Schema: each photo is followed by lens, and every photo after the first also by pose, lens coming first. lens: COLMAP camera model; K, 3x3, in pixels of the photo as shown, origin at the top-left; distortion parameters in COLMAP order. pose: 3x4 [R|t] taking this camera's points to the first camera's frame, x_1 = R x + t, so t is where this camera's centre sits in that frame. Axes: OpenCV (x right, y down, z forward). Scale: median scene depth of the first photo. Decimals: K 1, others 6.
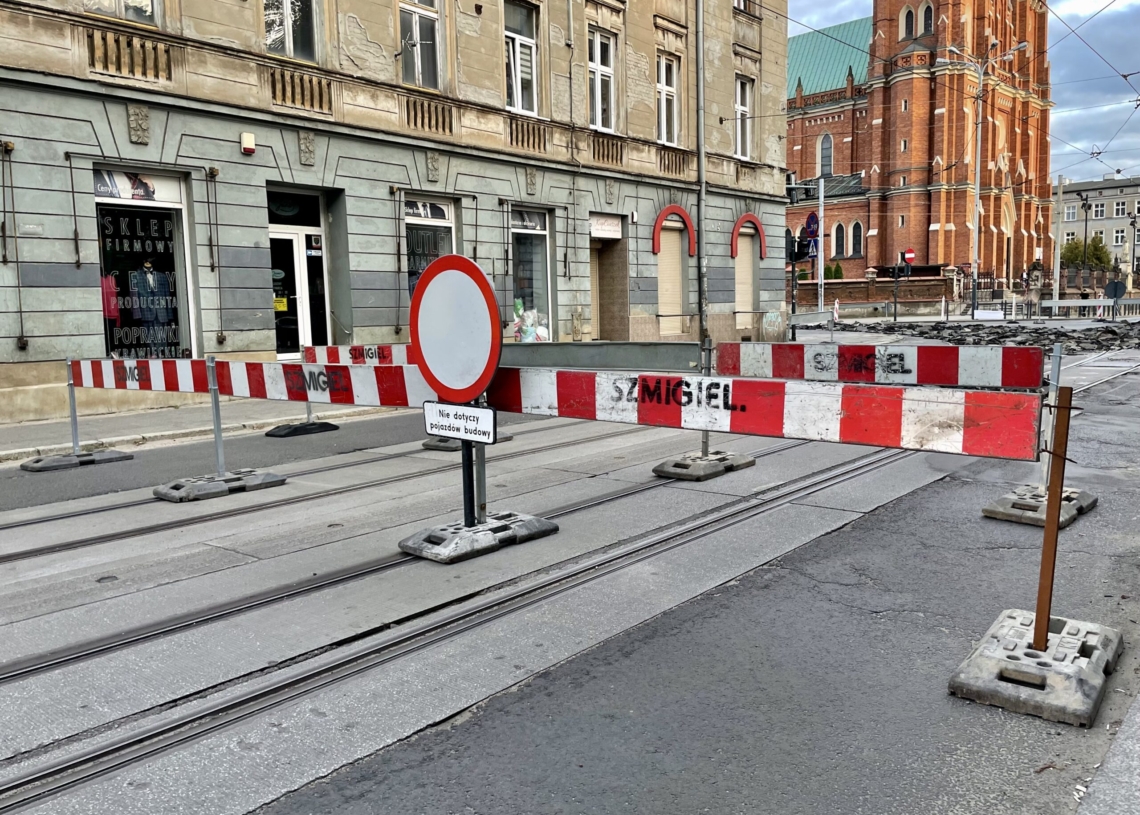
lens RADIAL K [[942.6, 0, 570.0], [0, 942.6, 407.5], [0, 0, 1]] dist [0.099473, -0.135911]
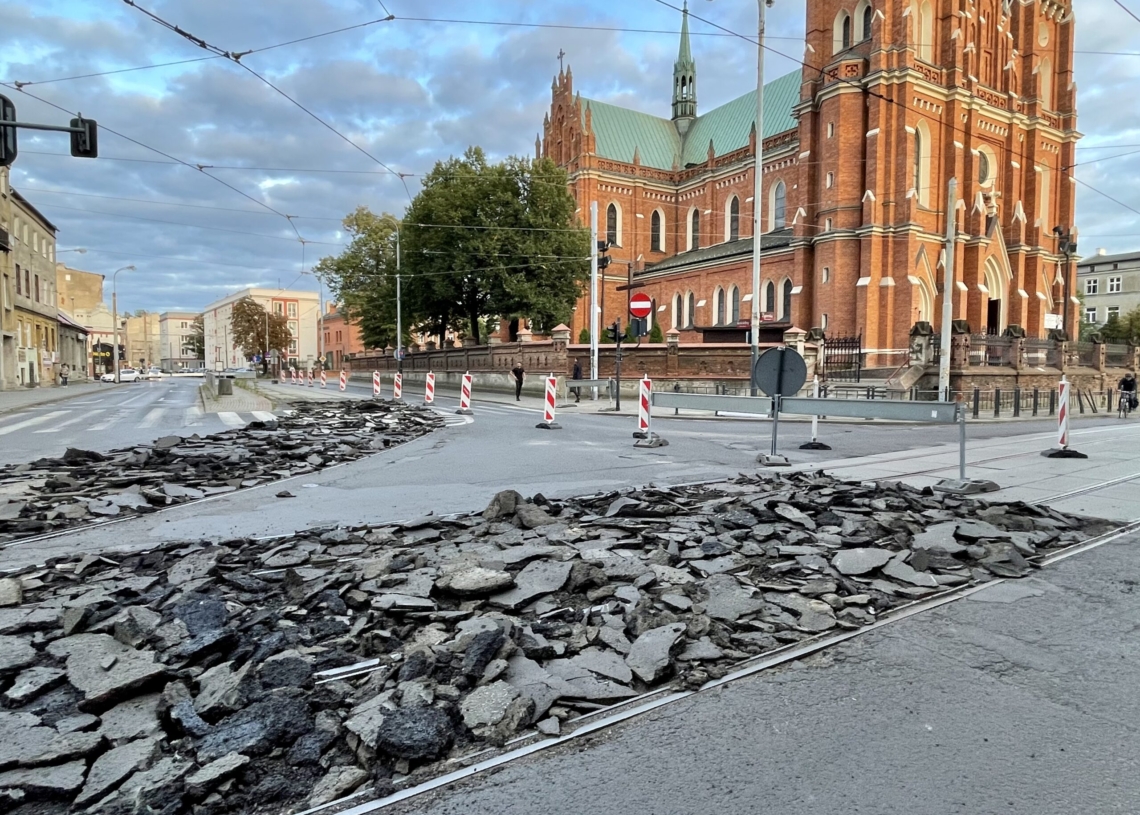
lens RADIAL K [[668.2, 0, 609.6], [0, 668.2, 411.2], [0, 0, 1]] dist [-0.003569, -0.004681]
pose [[0.960421, 0.044734, -0.274939, 0.336024], [-0.055534, 0.997956, -0.031620, -0.056557], [0.272962, 0.045637, 0.960942, 0.431866]]
